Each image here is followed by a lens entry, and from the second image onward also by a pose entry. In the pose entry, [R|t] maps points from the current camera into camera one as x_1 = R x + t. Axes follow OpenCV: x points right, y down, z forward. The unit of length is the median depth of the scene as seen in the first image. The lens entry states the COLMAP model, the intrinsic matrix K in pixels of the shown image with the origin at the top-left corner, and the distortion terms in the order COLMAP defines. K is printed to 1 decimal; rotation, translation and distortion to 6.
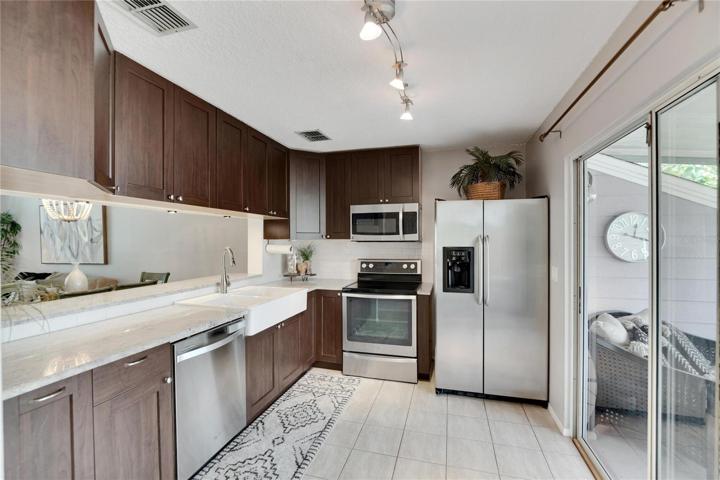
lens RADIAL K [[325.6, 0, 362.6], [0, 325.6, 241.2], [0, 0, 1]] dist [-0.012746, 0.000335]
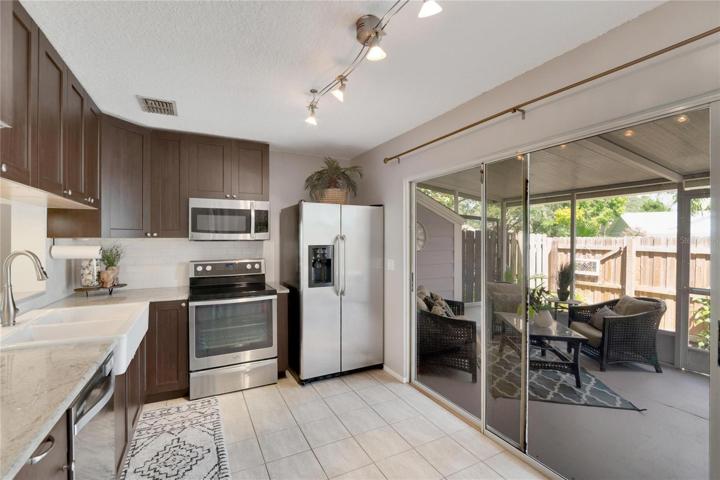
lens RADIAL K [[325.6, 0, 371.6], [0, 325.6, 238.4], [0, 0, 1]] dist [-0.012746, 0.000335]
pose [[0.720733, 0.000368, 0.693213, -0.312505], [0.001676, 0.999996, -0.002274, -0.002652], [-0.693211, 0.002801, 0.720729, 0.079668]]
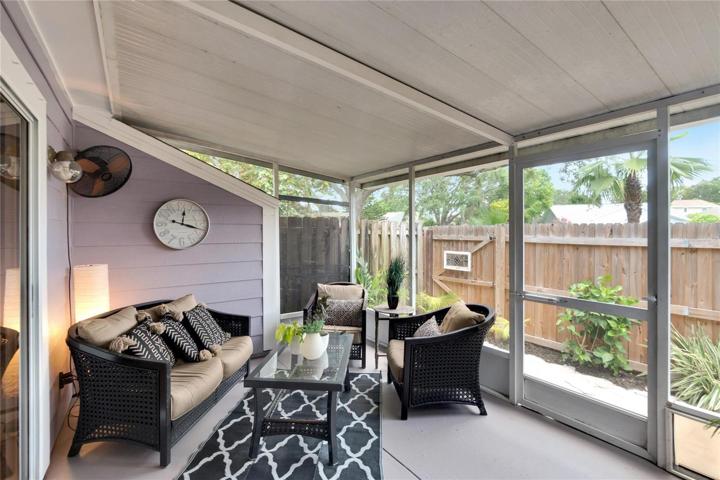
lens RADIAL K [[325.6, 0, 369.6], [0, 325.6, 225.8], [0, 0, 1]] dist [-0.012746, 0.000335]
pose [[0.623643, 0.008649, 0.781661, 9.171382], [0.004403, 0.999884, -0.014577, 0.186944], [-0.781697, 0.012533, 0.623533, -2.180067]]
